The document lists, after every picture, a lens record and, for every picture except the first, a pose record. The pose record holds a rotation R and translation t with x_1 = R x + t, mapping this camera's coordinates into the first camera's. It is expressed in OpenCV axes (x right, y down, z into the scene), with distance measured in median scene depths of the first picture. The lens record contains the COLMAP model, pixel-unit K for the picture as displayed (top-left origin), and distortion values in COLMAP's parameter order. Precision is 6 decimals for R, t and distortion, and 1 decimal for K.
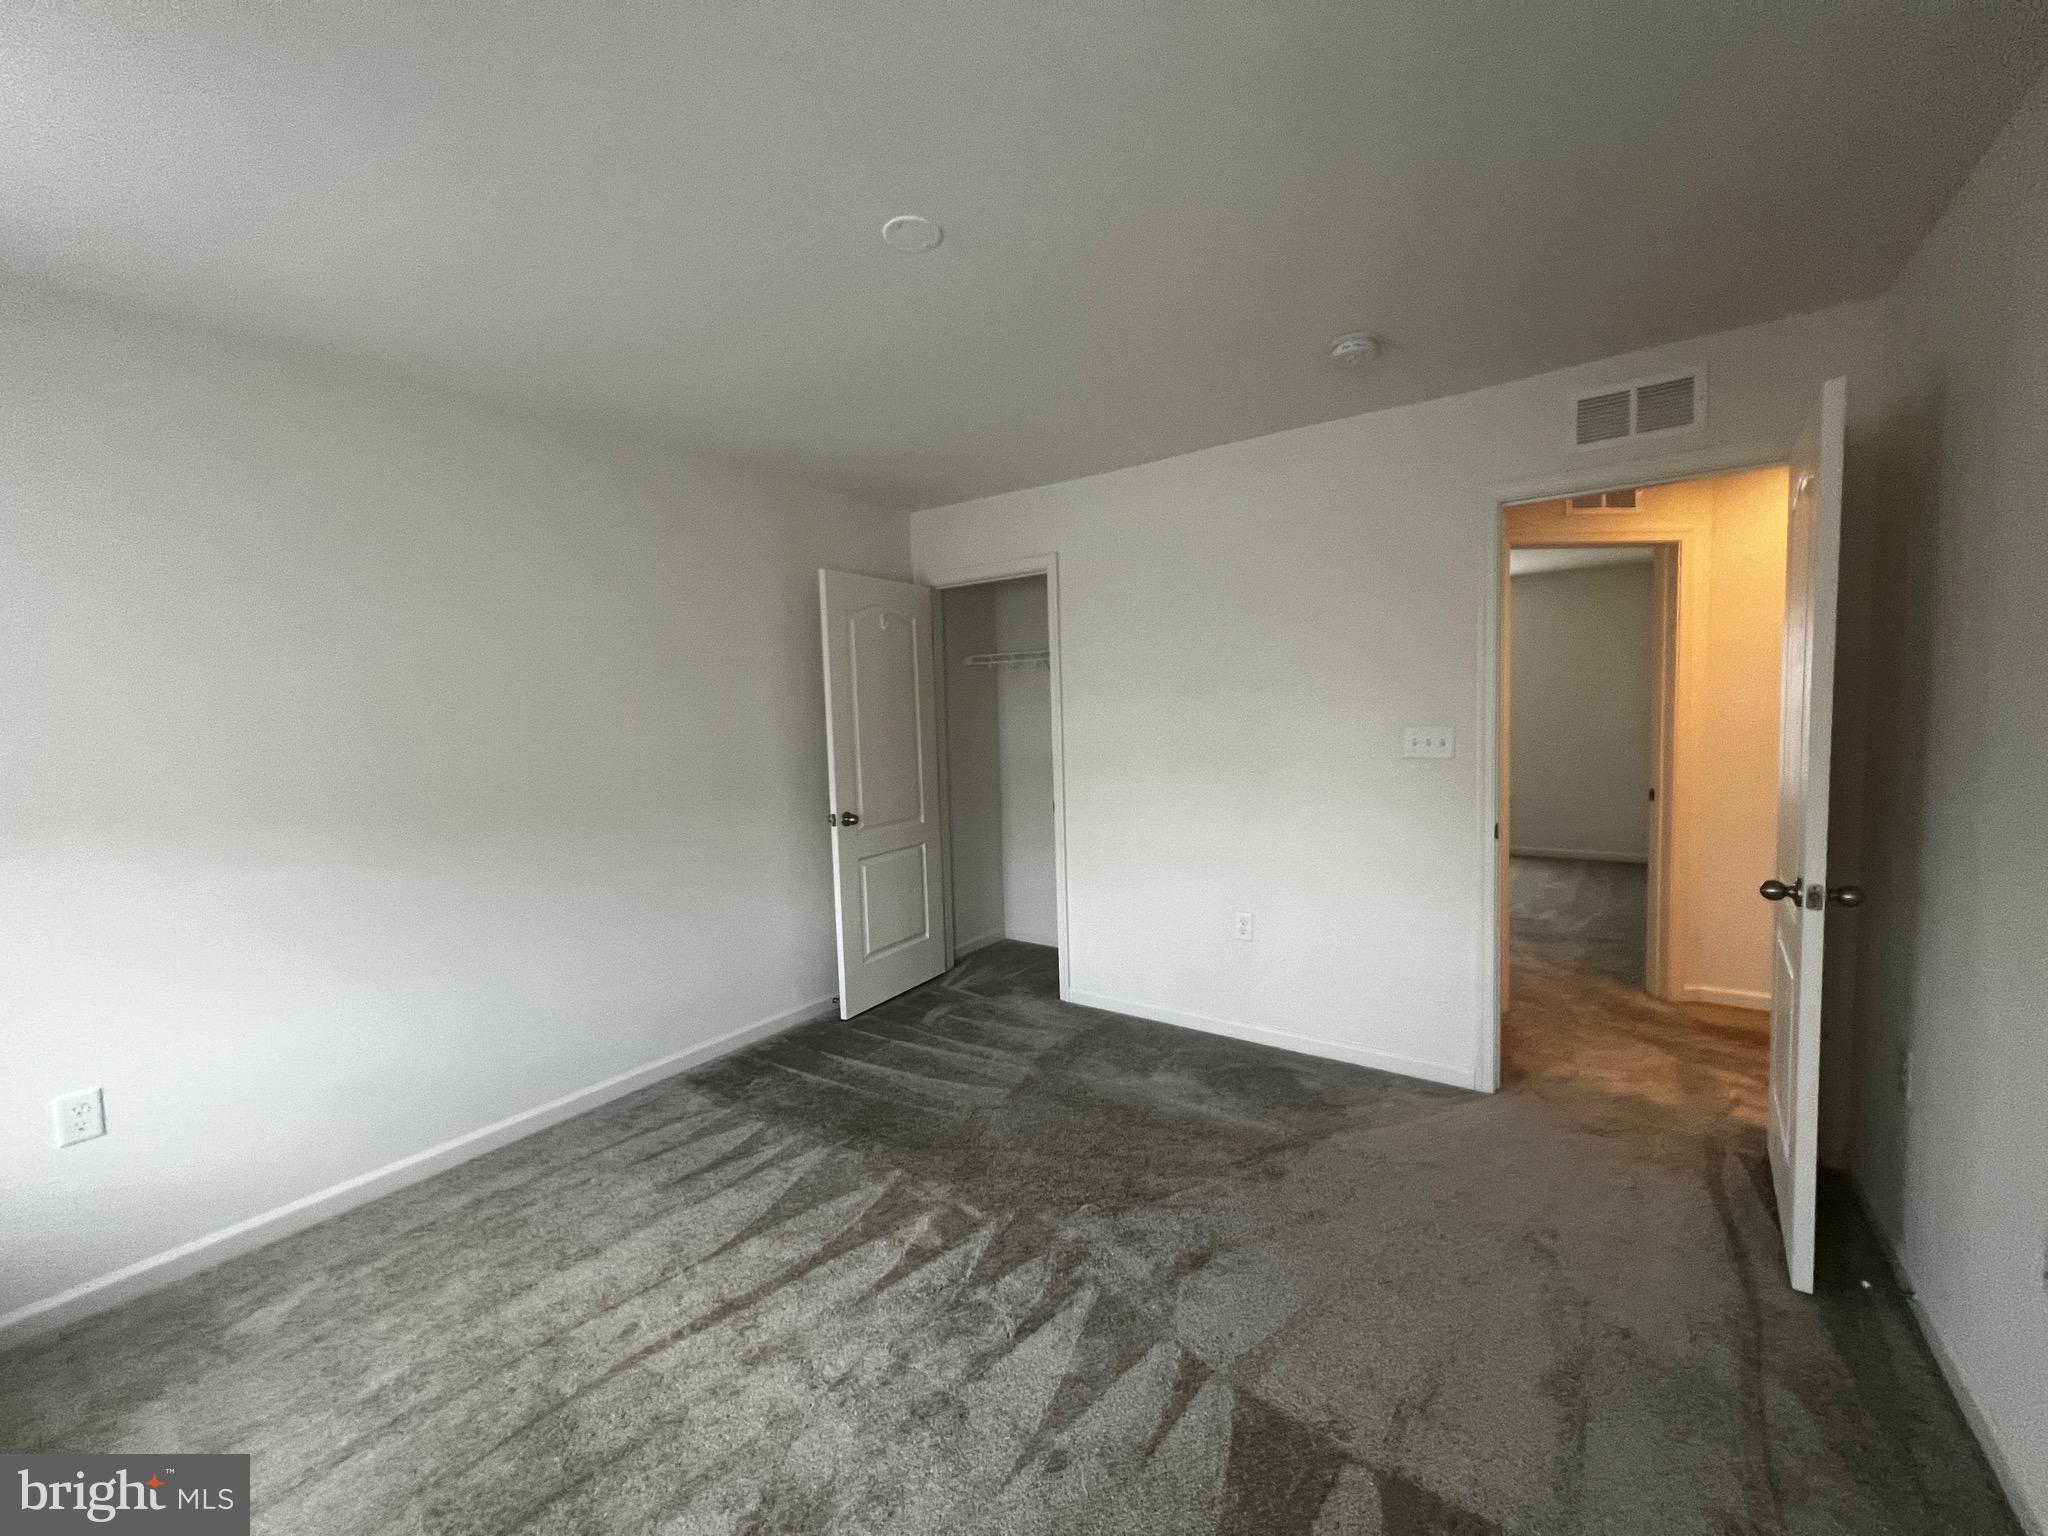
lens RADIAL K [[823.5, 0, 1024.0], [0, 823.5, 768.0], [0, 0, 1]] dist [-0.002380, 0.000273]
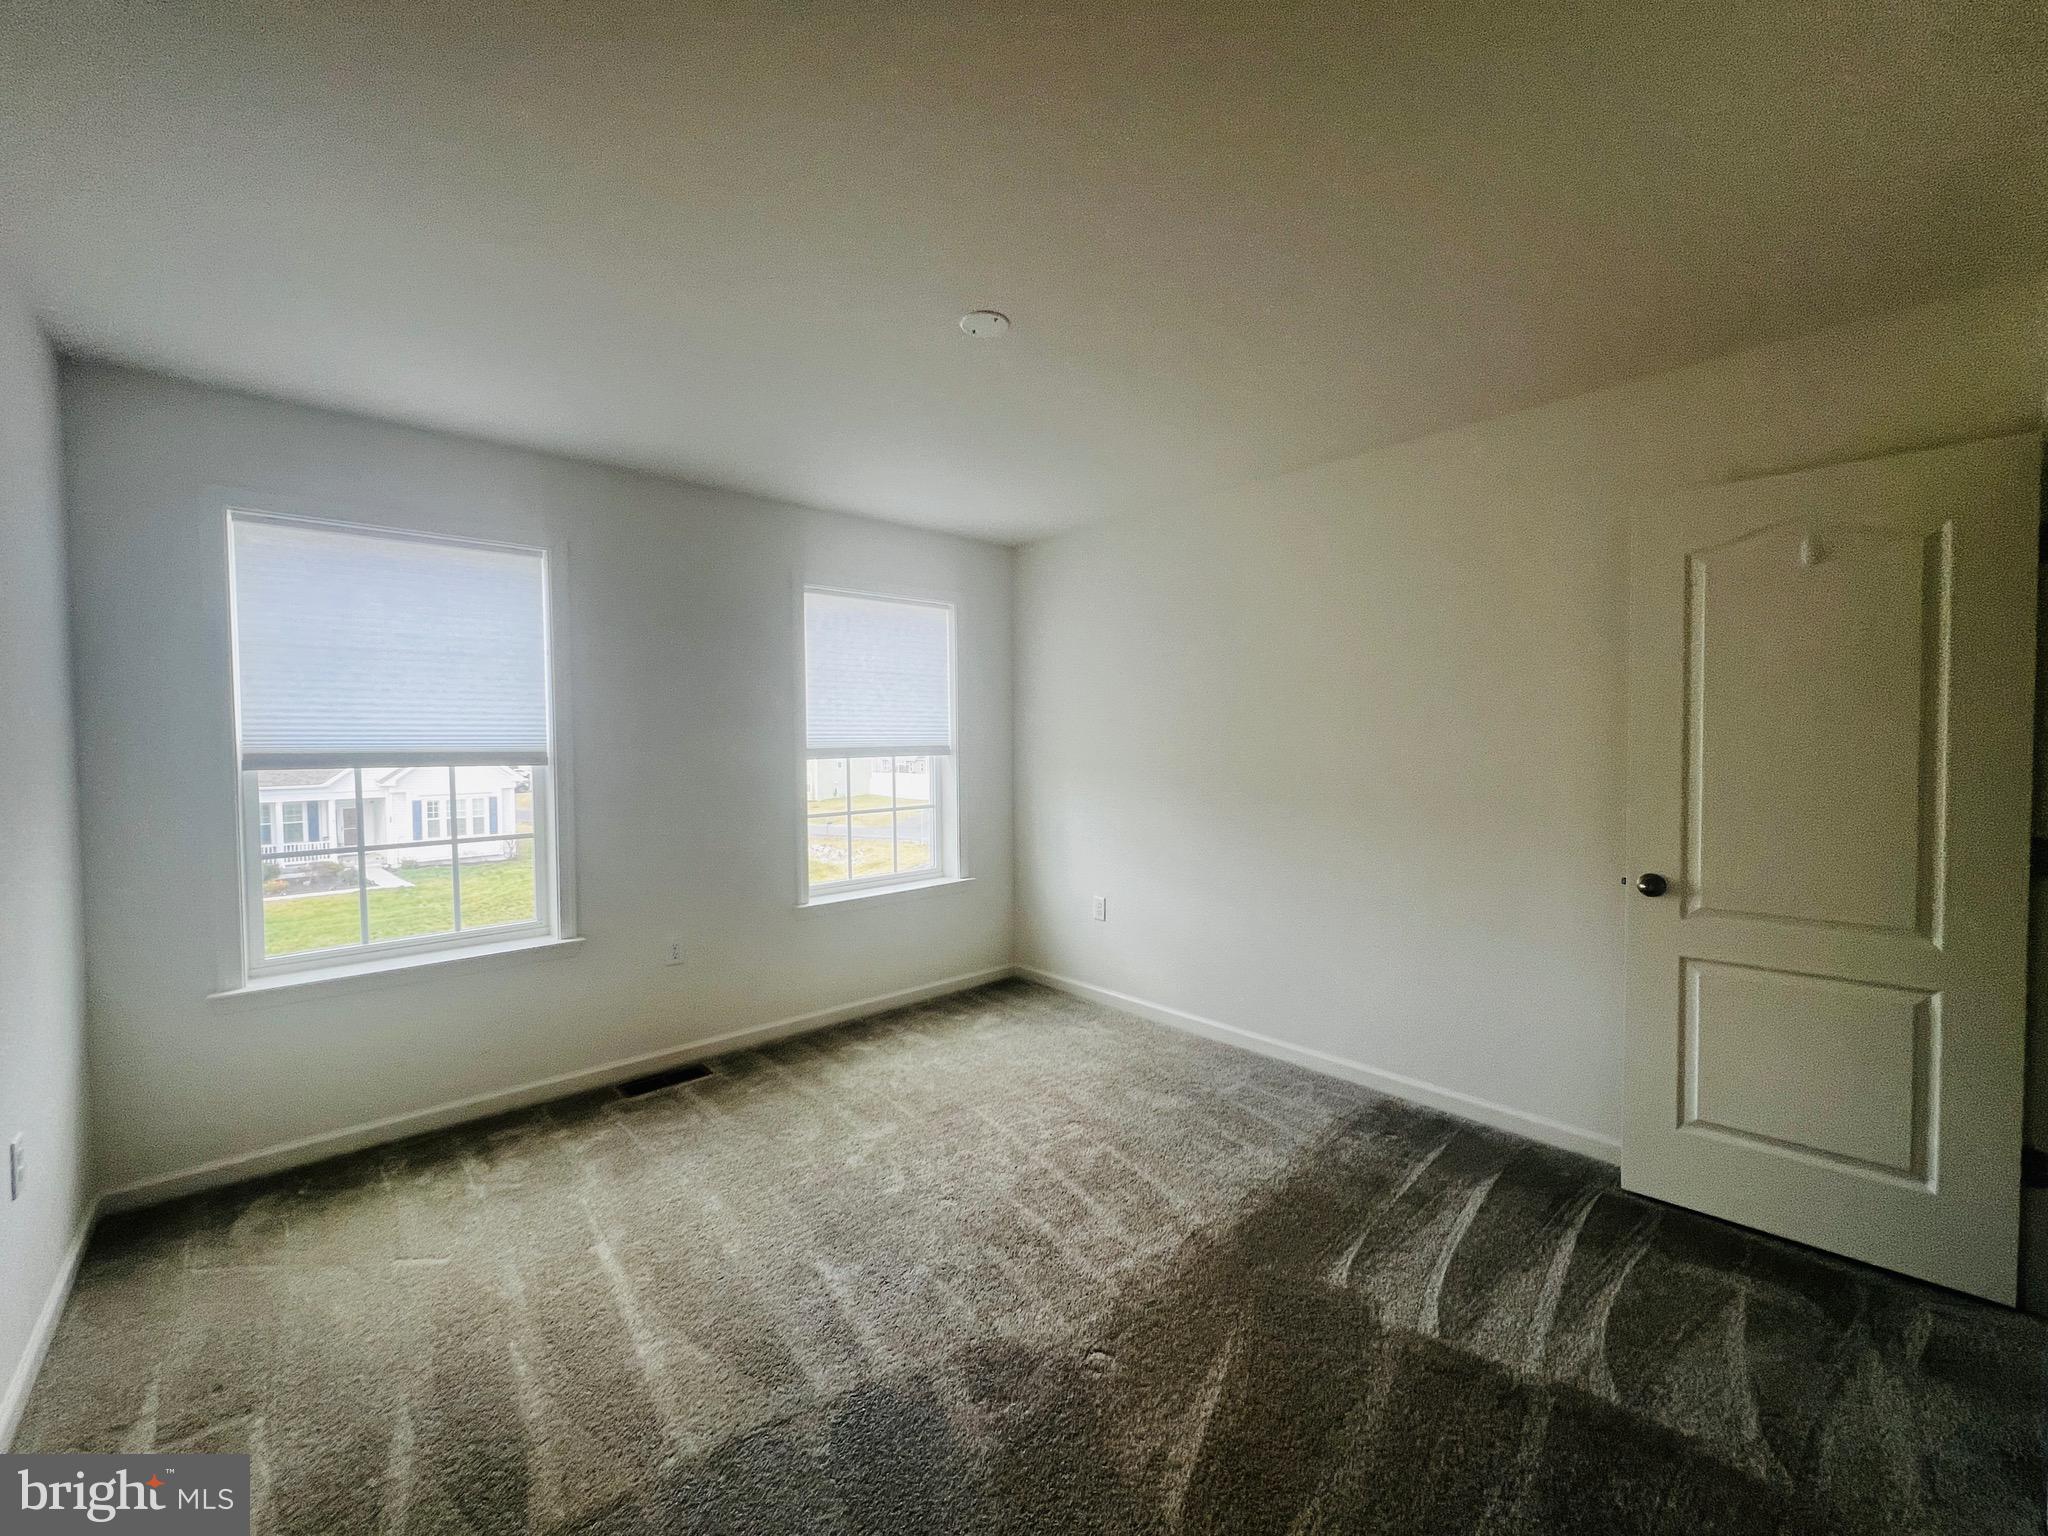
lens RADIAL K [[821.1, 0, 1022.5], [0, 821.1, 762.9], [0, 0, 1]] dist [-0.001792, -0.000162]
pose [[-0.235951, 0.053020, -0.970318, 0.507629], [-0.051251, 0.996442, 0.066910, -0.049681], [0.970413, 0.065517, -0.232394, 0.663841]]
